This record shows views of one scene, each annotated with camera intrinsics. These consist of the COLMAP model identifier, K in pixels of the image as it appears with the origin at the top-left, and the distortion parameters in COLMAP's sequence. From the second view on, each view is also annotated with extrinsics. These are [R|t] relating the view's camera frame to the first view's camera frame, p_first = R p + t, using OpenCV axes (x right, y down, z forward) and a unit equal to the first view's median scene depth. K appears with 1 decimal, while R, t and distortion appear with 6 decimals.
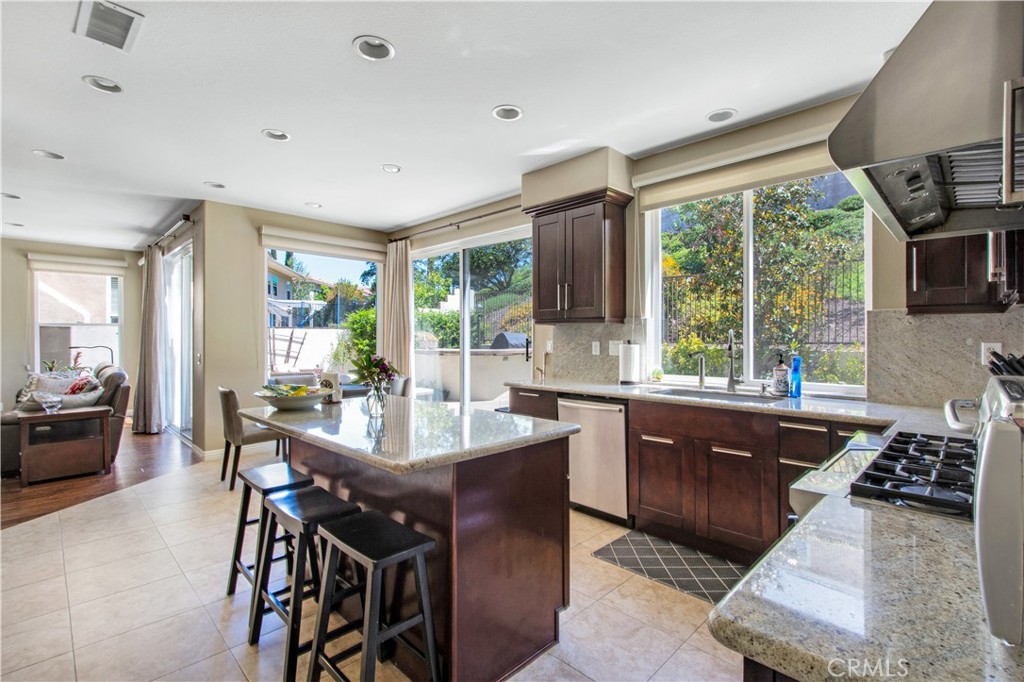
lens RADIAL K [[457.7, 0, 510.8], [0, 457.7, 339.7], [0, 0, 1]] dist [-0.002092, -0.000314]
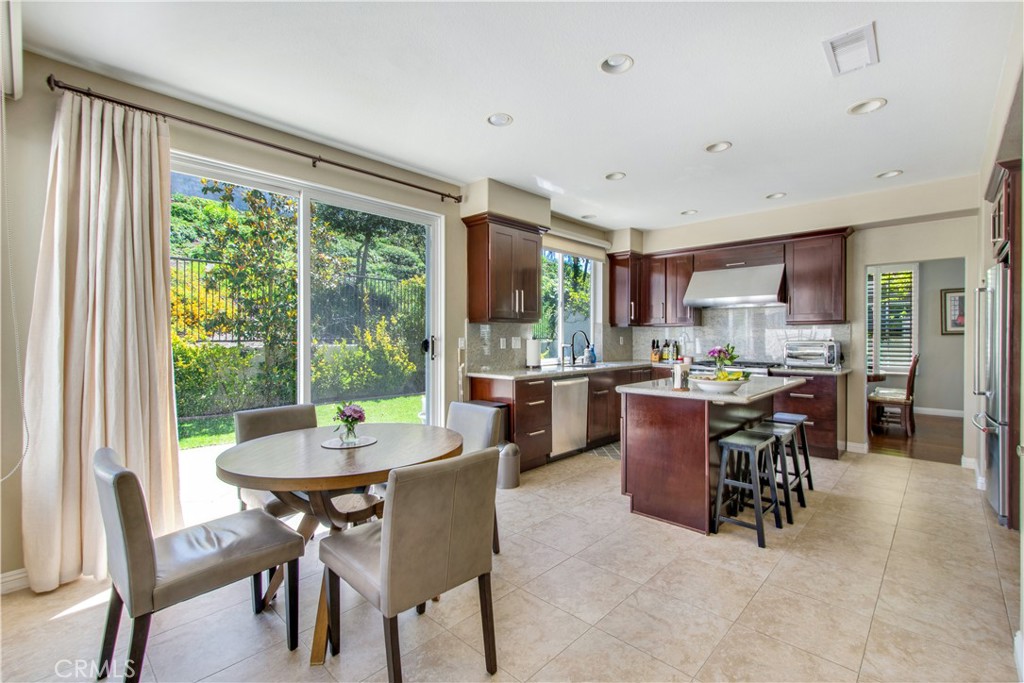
lens RADIAL K [[457.7, 0, 509.6], [0, 457.7, 336.8], [0, 0, 1]] dist [-0.002092, -0.000314]
pose [[-0.024007, 0.000862, 0.999711, -1.064620], [0.006503, 0.999979, -0.000706, 0.002125], [-0.999691, 0.006484, -0.024012, 1.023966]]
